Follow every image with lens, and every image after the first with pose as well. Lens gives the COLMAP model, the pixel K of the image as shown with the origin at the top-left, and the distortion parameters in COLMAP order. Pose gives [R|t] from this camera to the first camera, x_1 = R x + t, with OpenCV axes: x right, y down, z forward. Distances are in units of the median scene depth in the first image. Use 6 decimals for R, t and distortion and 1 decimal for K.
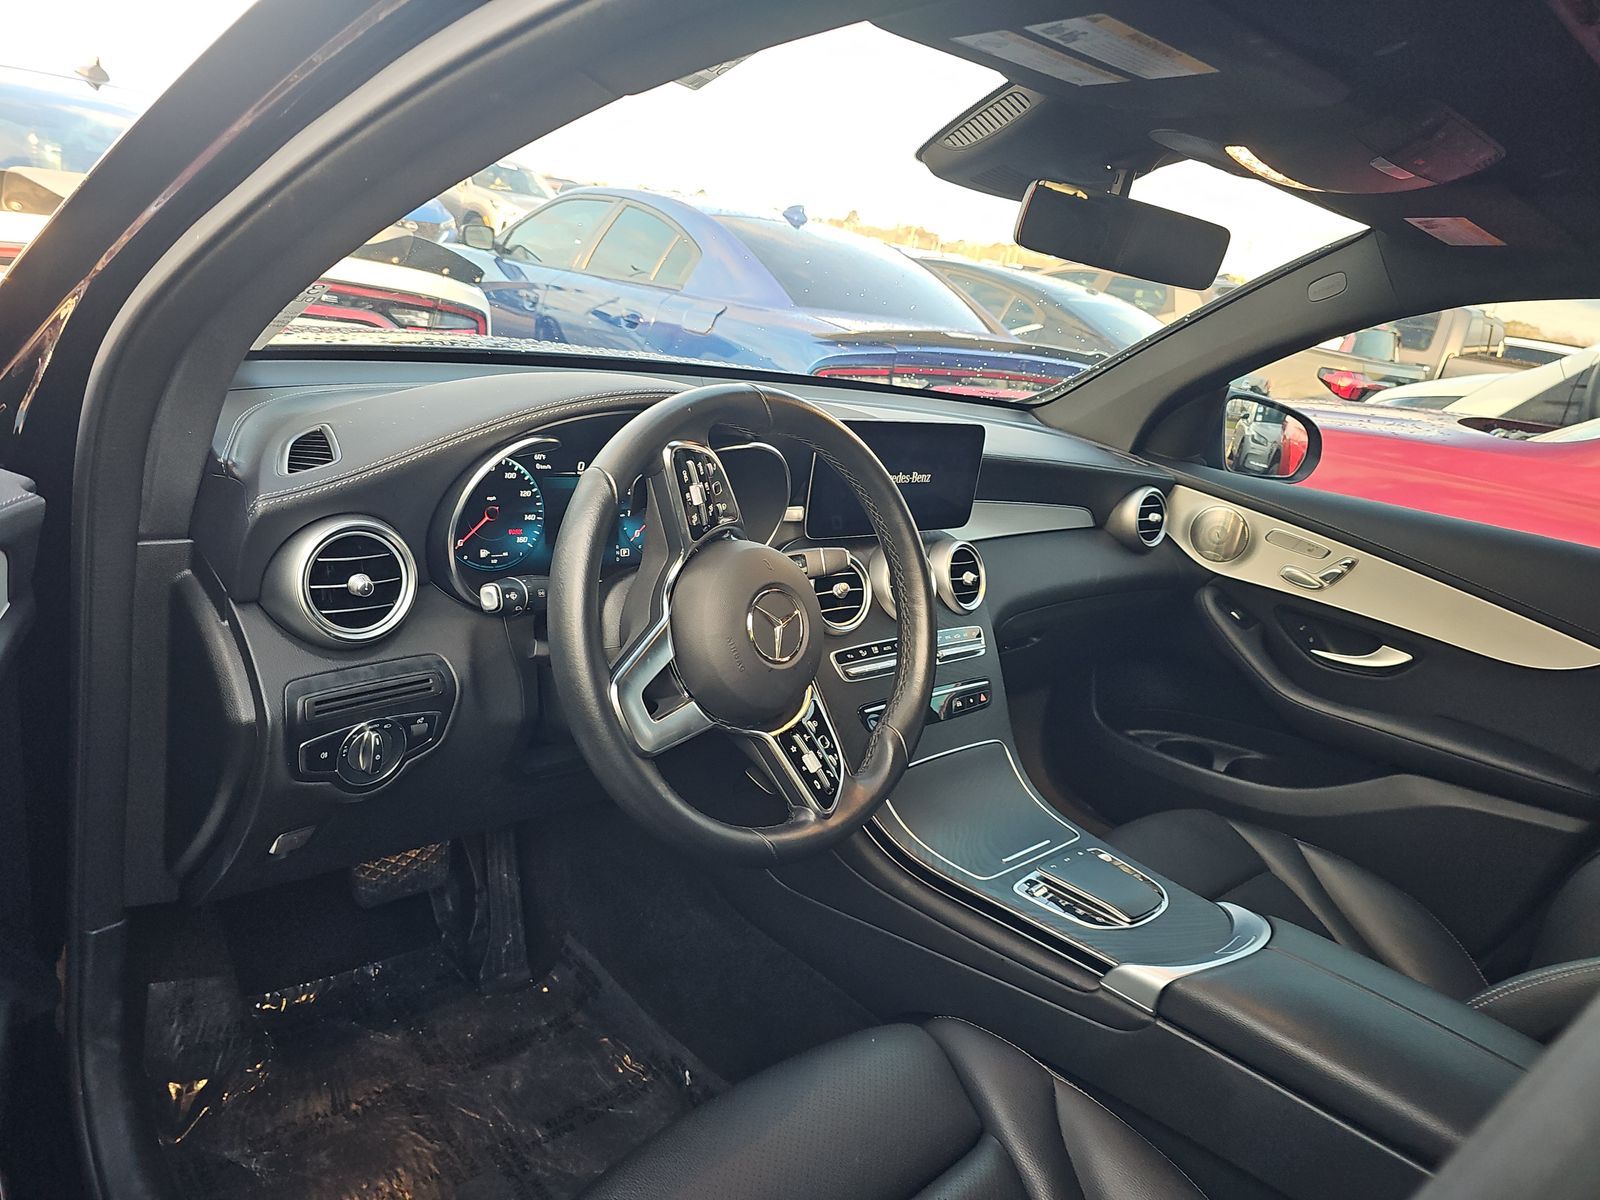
lens RADIAL K [[1039.8, 0, 800.0], [0, 1039.8, 600.0], [0, 0, 1]] dist [0.037068, -0.031423]
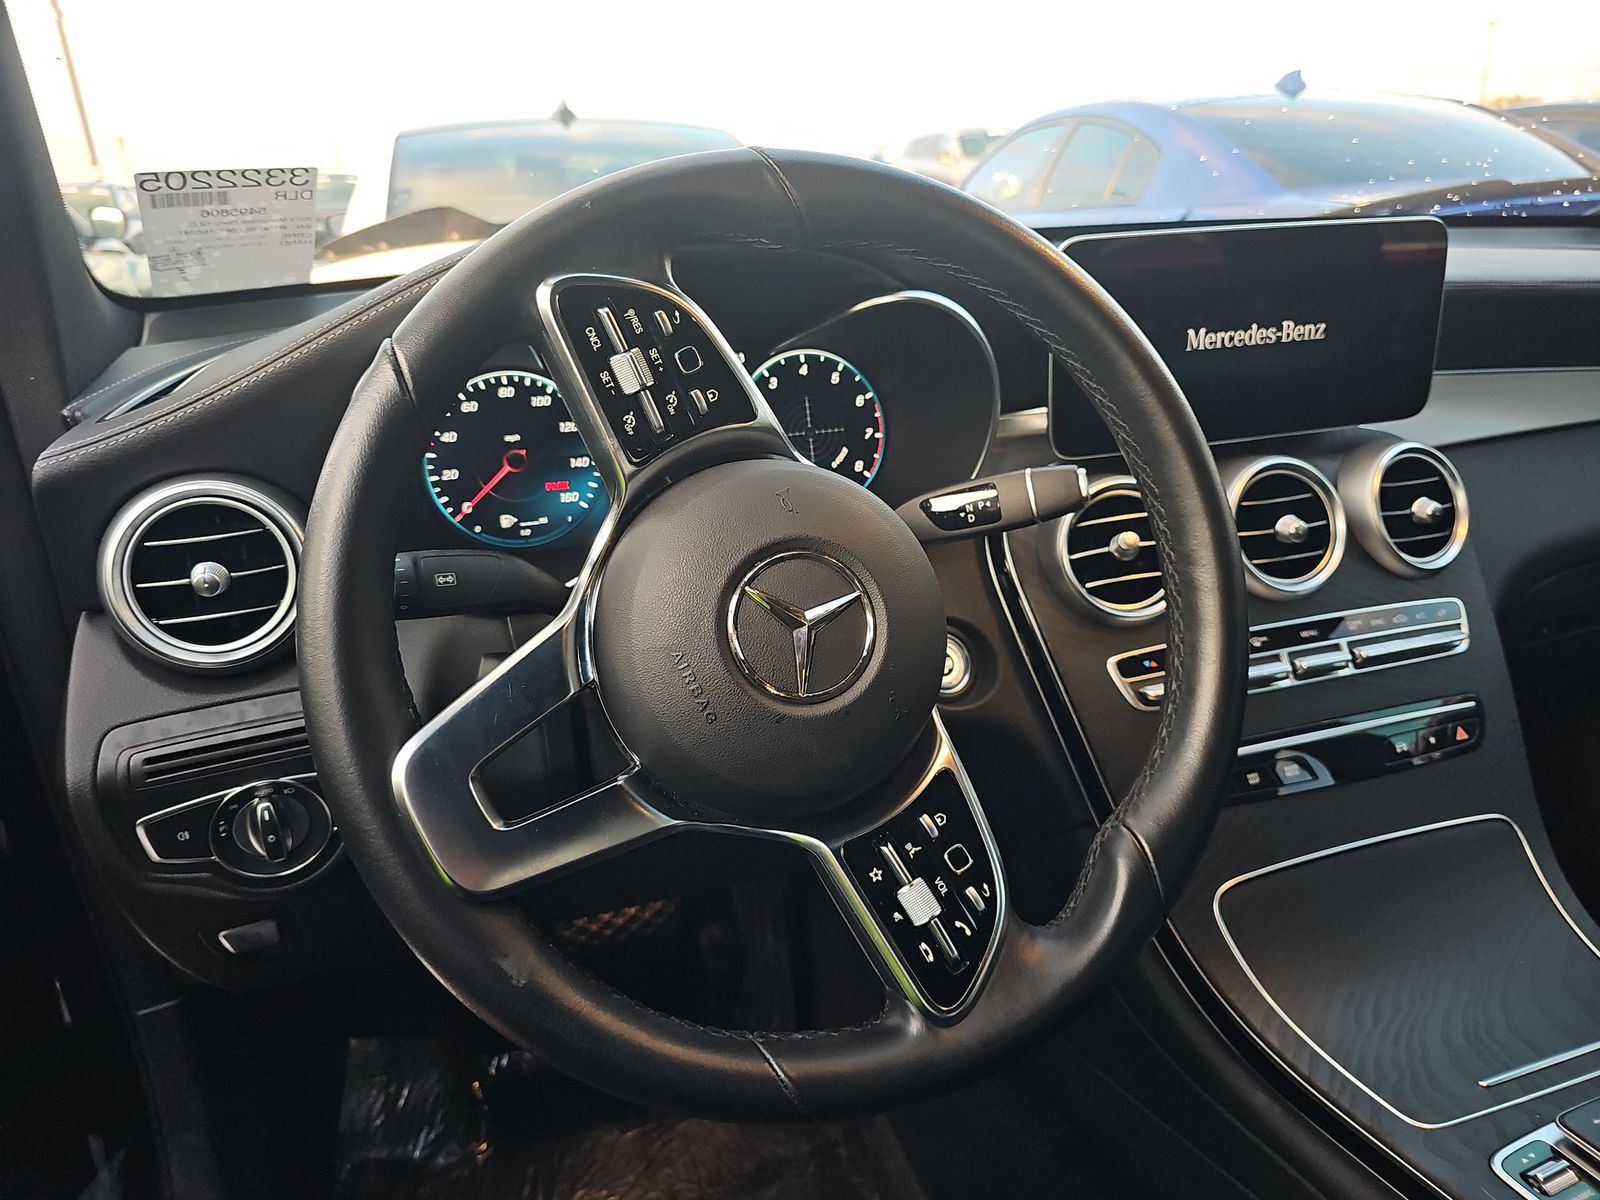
lens RADIAL K [[1060.9, 0, 800.8], [0, 1060.9, 589.7], [0, 0, 1]] dist [0.006596, -0.020279]
pose [[0.879440, -0.039055, -0.474404, 0.155814], [0.045317, 0.998971, 0.001766, 0.005260], [0.473847, -0.023052, 0.880305, 0.416224]]
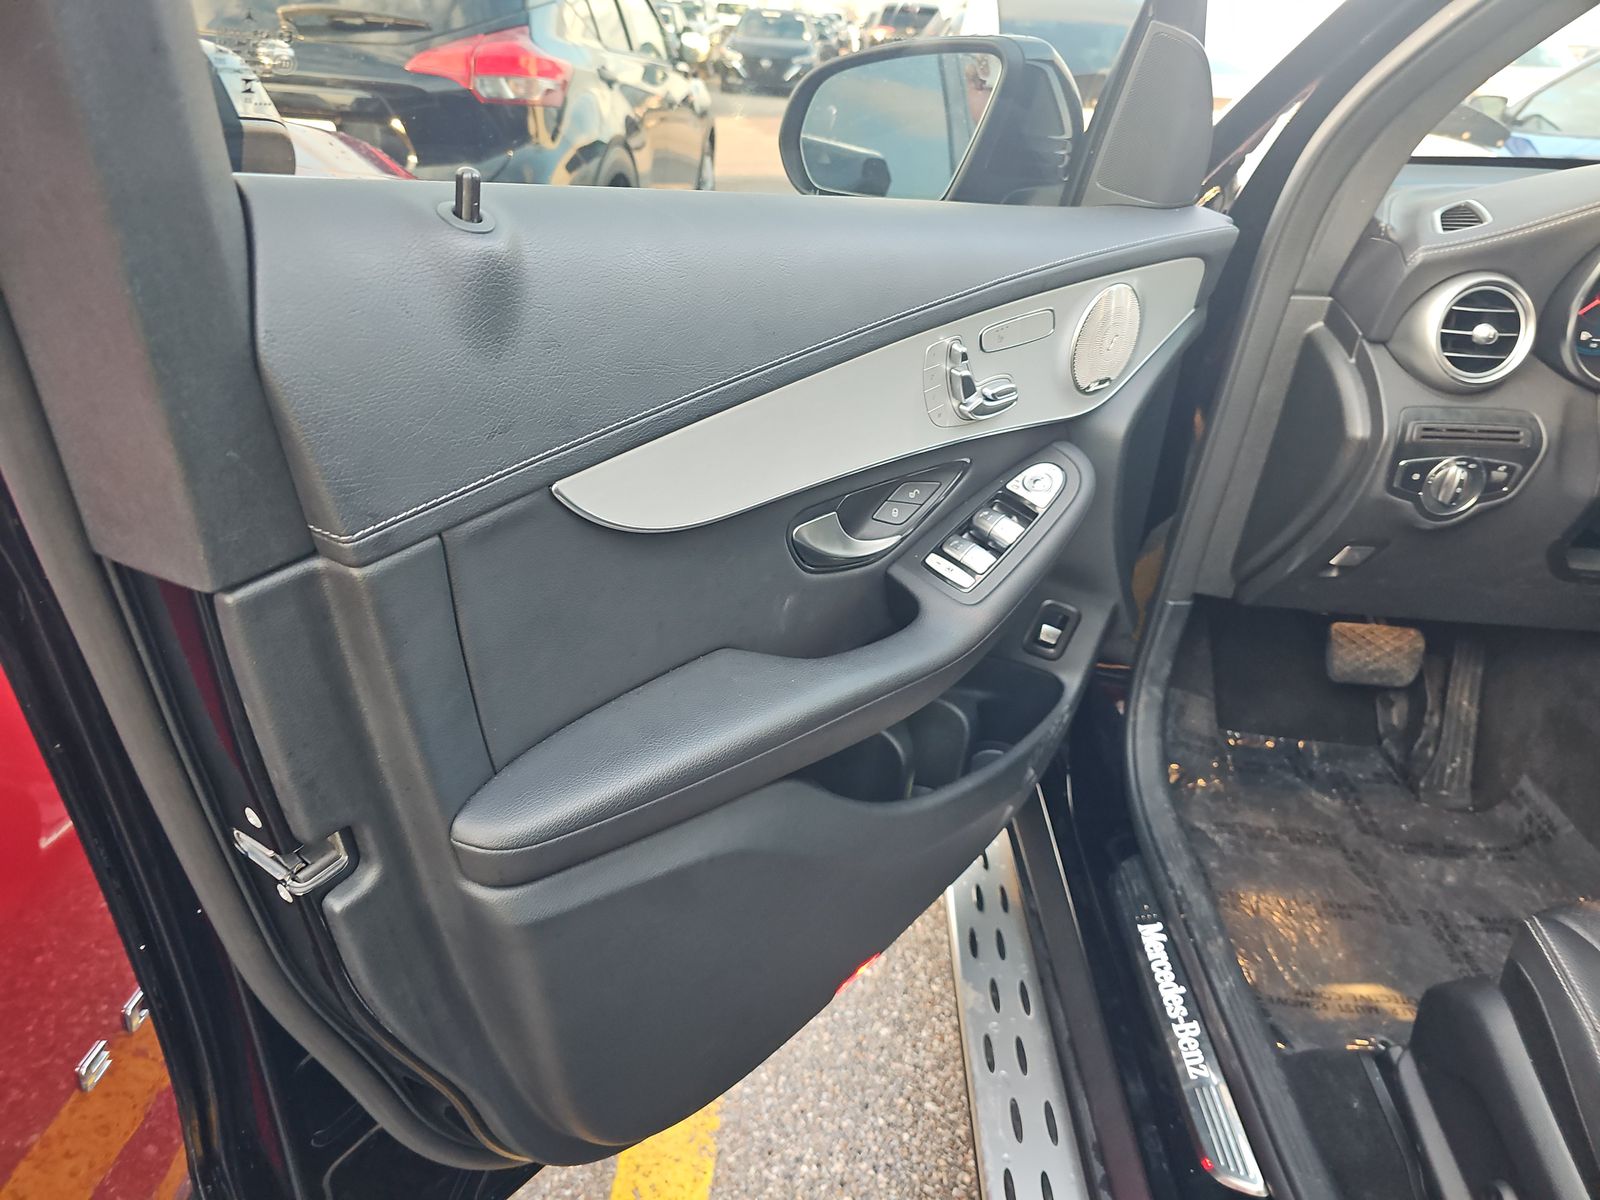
lens RADIAL K [[1060.9, 0, 800.8], [0, 1060.9, 589.7], [0, 0, 1]] dist [0.006596, -0.020279]
pose [[0.693709, 0.211901, -0.688379, -0.058362], [-0.162978, 0.977135, 0.136547, 0.156019], [0.701574, 0.017467, 0.712382, -0.240712]]
